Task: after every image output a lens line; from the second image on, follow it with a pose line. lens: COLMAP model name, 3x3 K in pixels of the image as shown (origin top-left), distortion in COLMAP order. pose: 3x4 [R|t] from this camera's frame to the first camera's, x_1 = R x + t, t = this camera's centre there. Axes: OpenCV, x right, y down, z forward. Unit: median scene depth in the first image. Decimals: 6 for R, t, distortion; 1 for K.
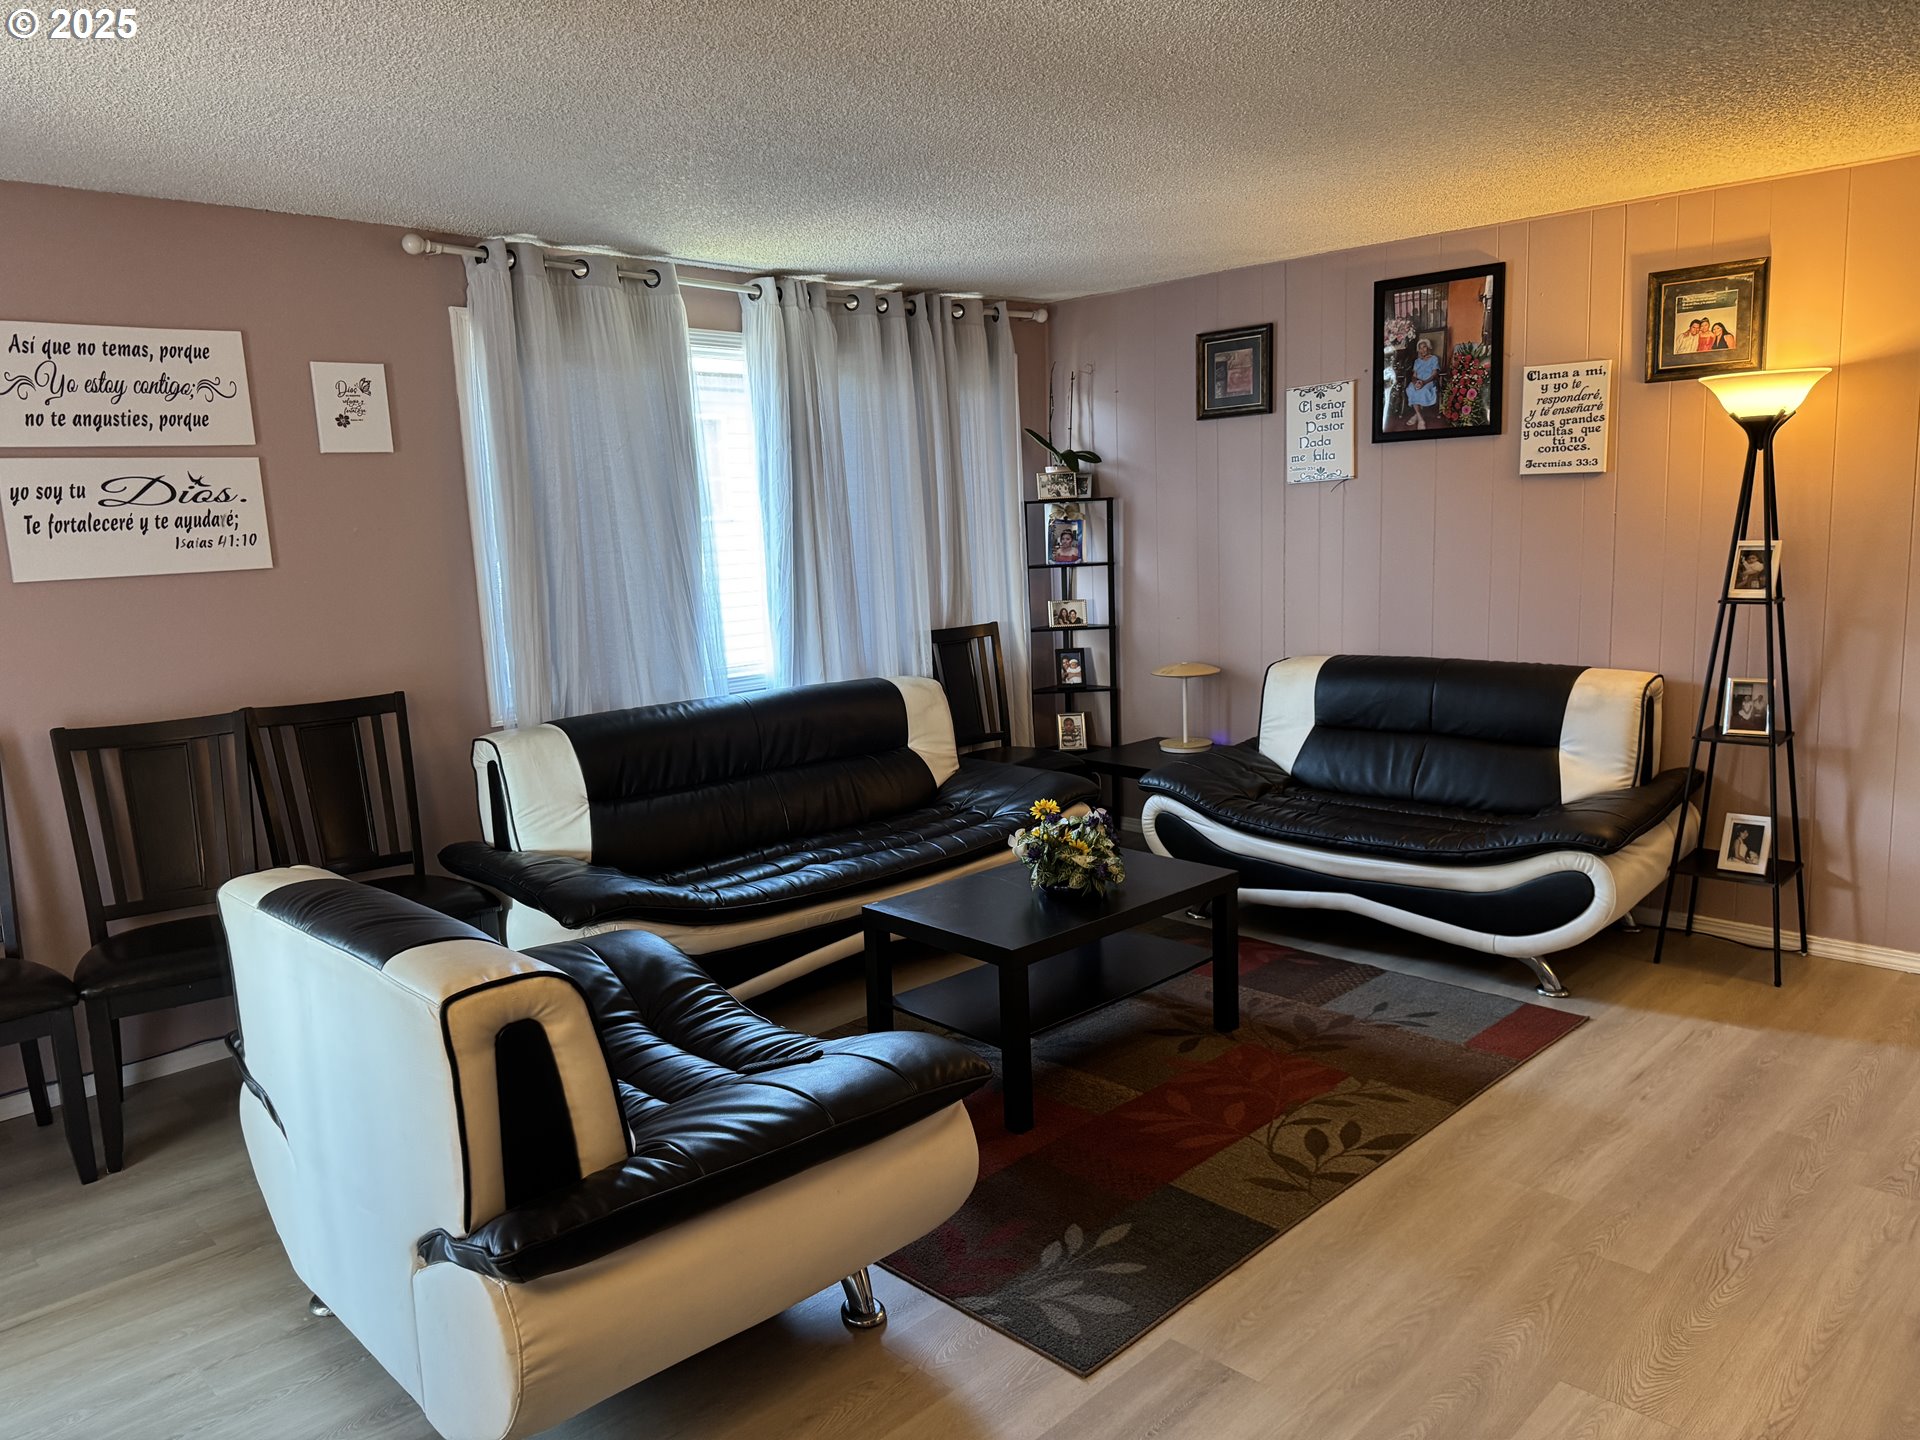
lens RADIAL K [[1330.7, 0, 926.7], [0, 1330.7, 742.3], [0, 0, 1]] dist [0.062011, -0.112081]
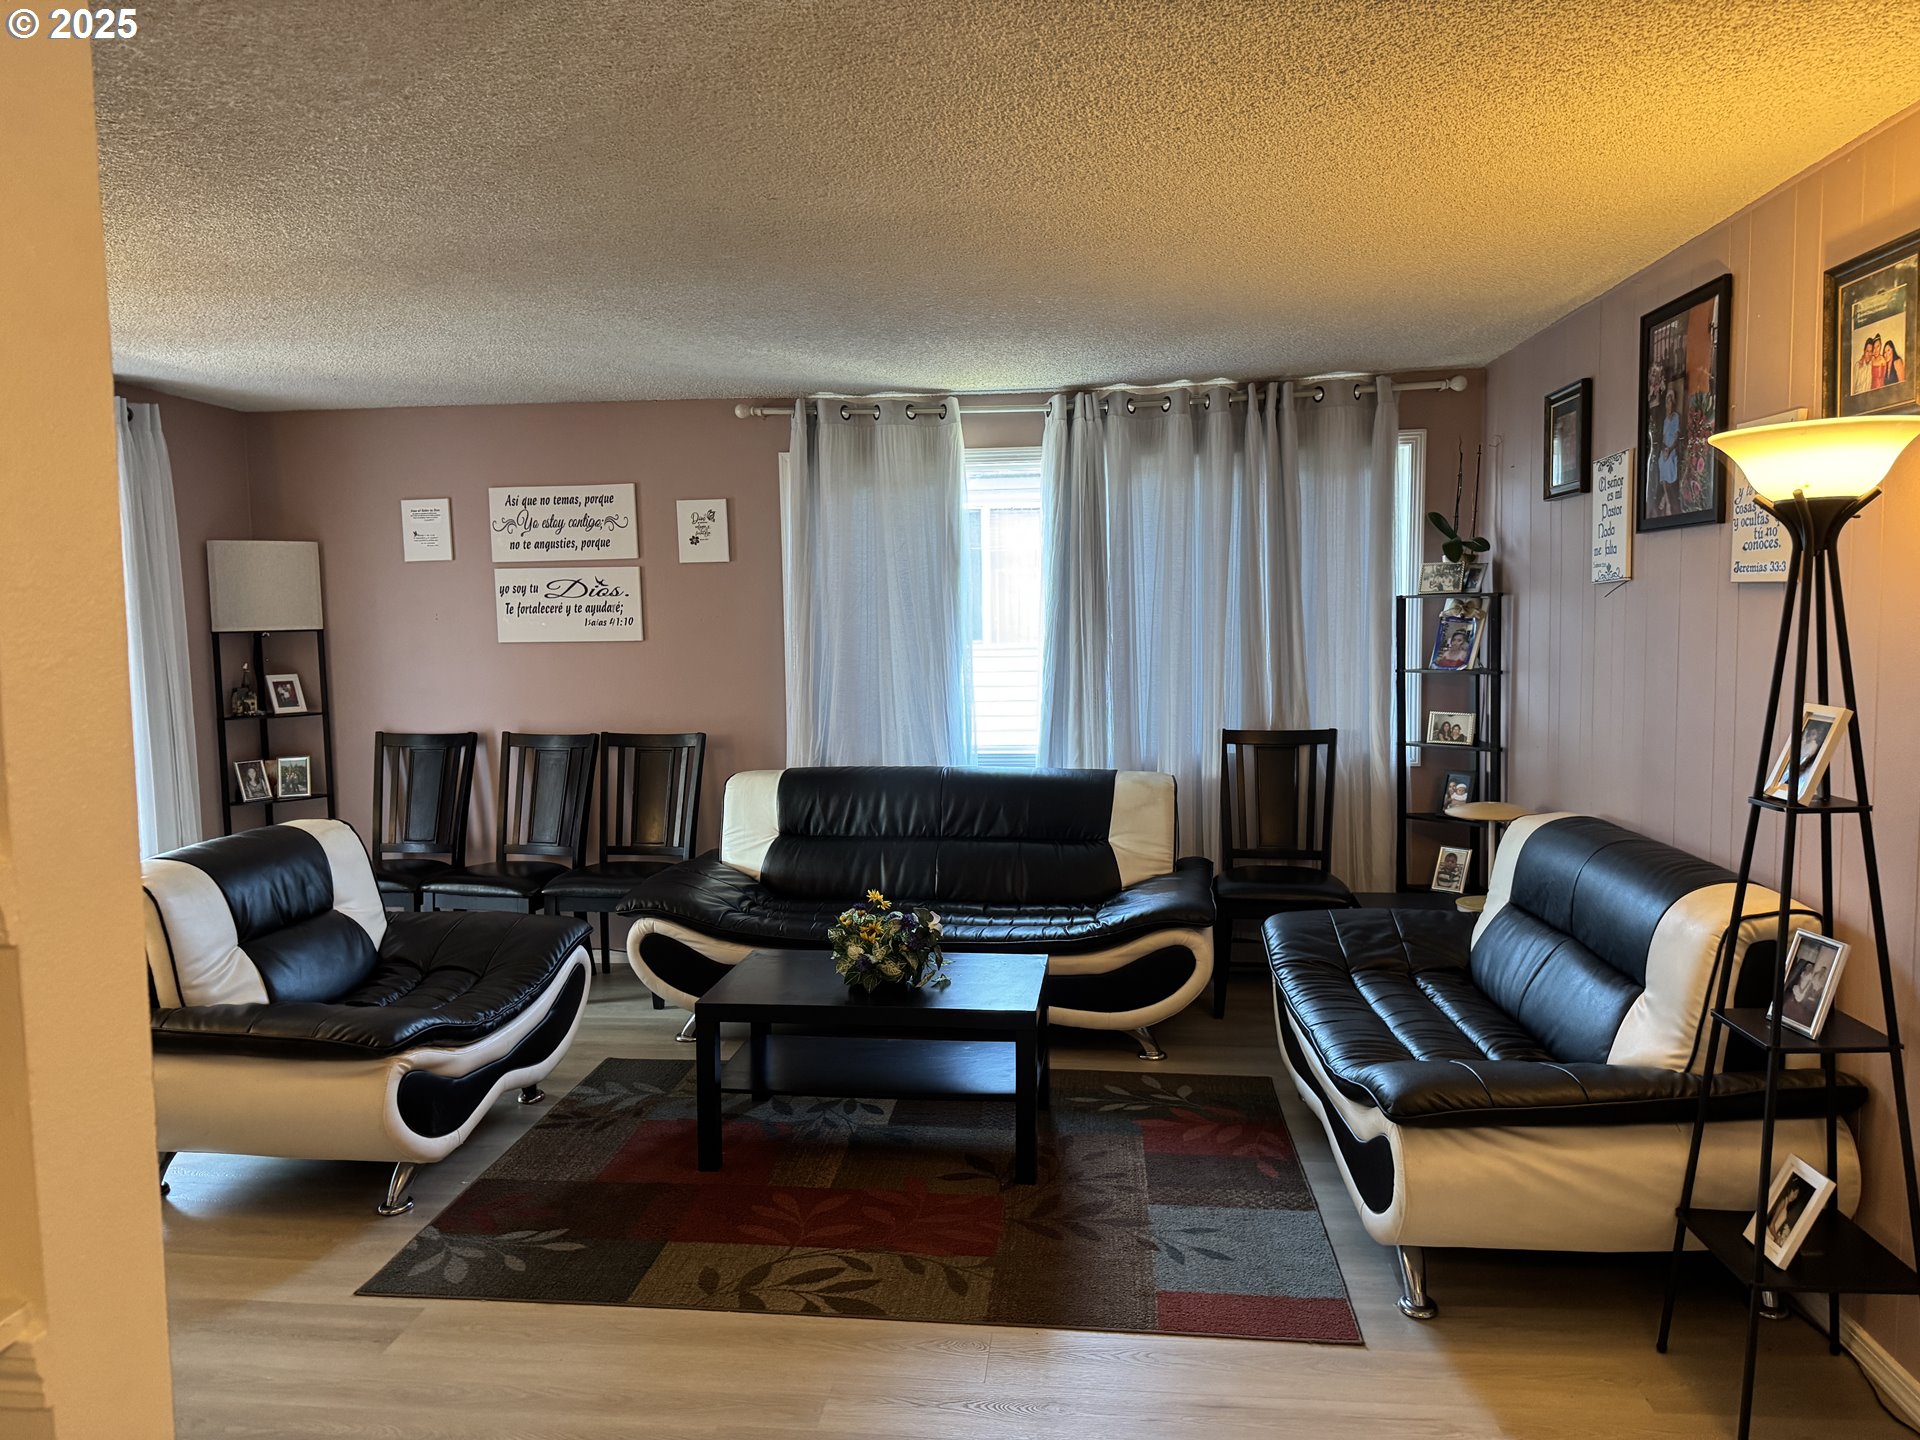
lens RADIAL K [[1336.8, 0, 960.0], [0, 1336.8, 720.0], [0, 0, 1]] dist [0.072992, -0.110825]
pose [[0.630227, 0.090438, -0.771125, 0.897190], [-0.136542, 0.990624, 0.004587, -0.100424], [0.764310, 0.102400, 0.636667, 0.347063]]
